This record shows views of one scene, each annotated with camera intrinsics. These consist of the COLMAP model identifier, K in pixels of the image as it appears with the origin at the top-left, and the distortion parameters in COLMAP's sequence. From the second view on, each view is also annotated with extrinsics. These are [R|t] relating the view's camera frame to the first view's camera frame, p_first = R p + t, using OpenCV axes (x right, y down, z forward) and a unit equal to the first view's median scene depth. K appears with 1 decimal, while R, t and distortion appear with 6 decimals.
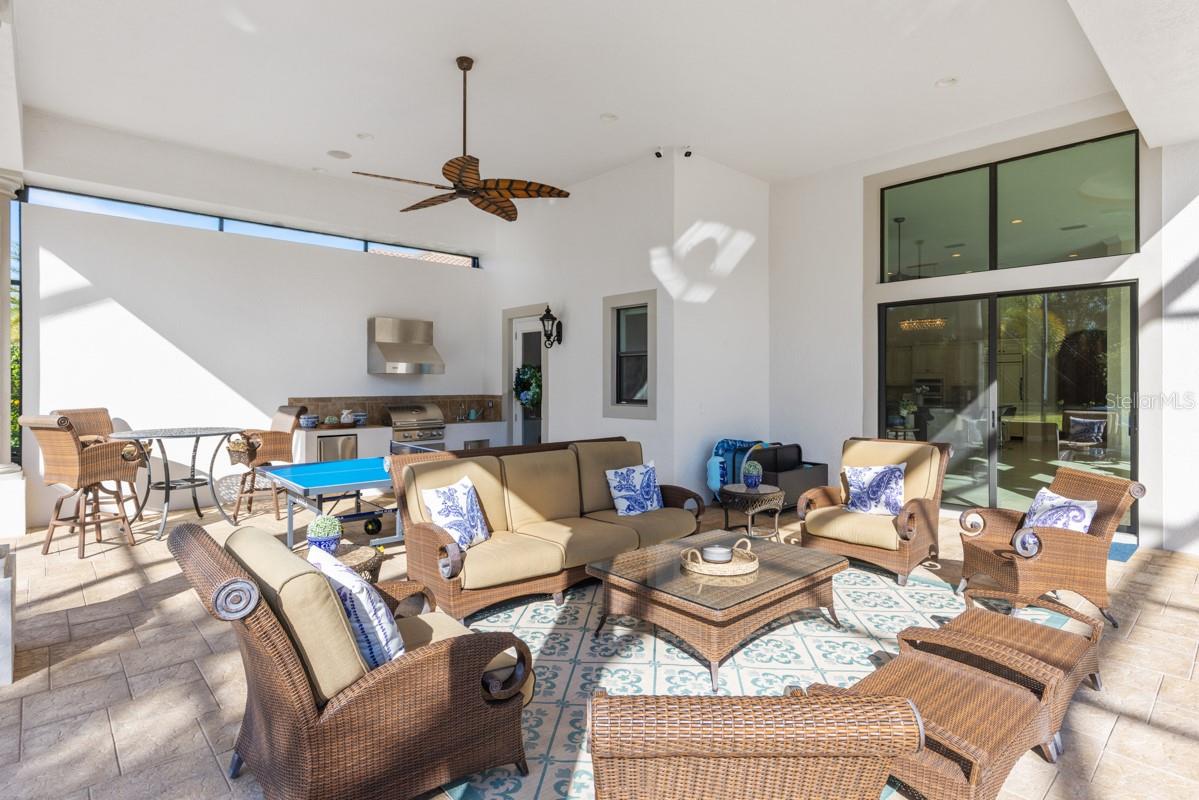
lens RADIAL K [[614.6, 0, 587.2], [0, 614.6, 397.3], [0, 0, 1]] dist [-0.003889, 0.000231]
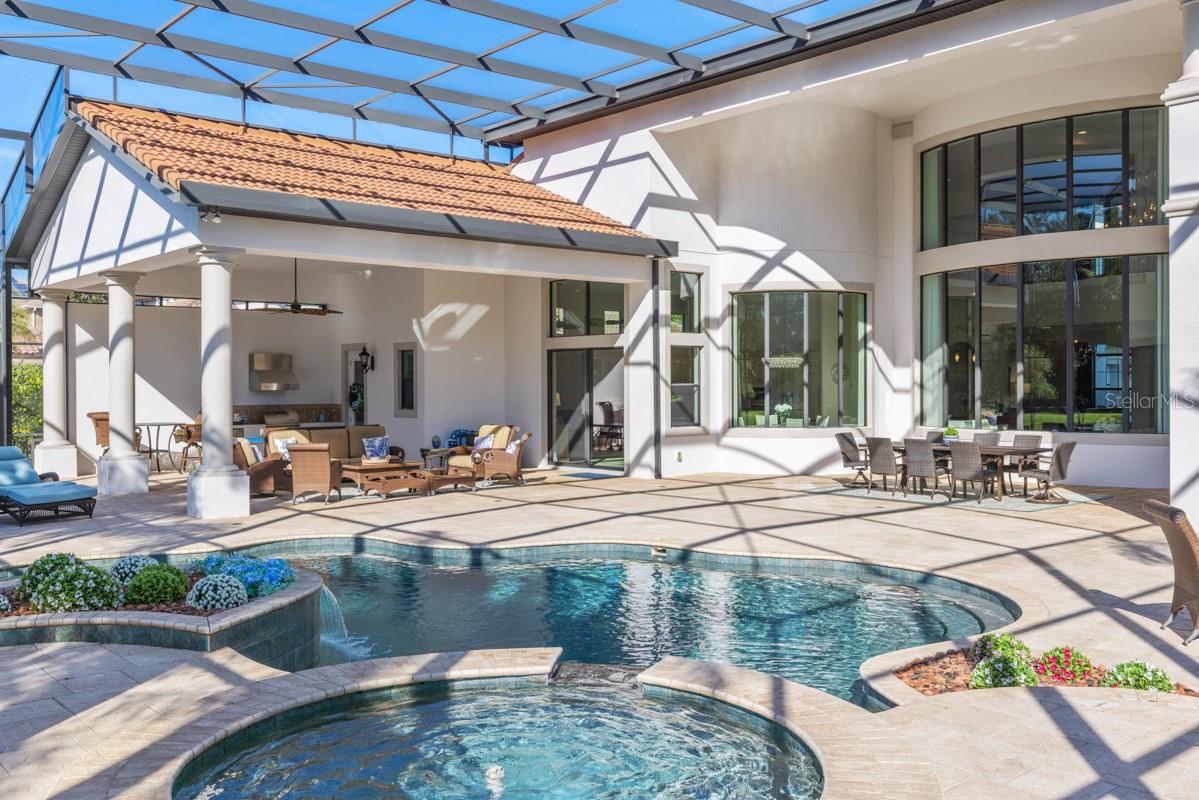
lens RADIAL K [[1080.2, 0, 605.9], [0, 1080.2, 393.1], [0, 0, 1]] dist [-0.004991, 0.014284]
pose [[0.999968, -0.004132, -0.006820, 0.568619], [0.004065, 0.999944, -0.009784, -0.000656], [0.006860, 0.009756, 0.999929, -1.742554]]
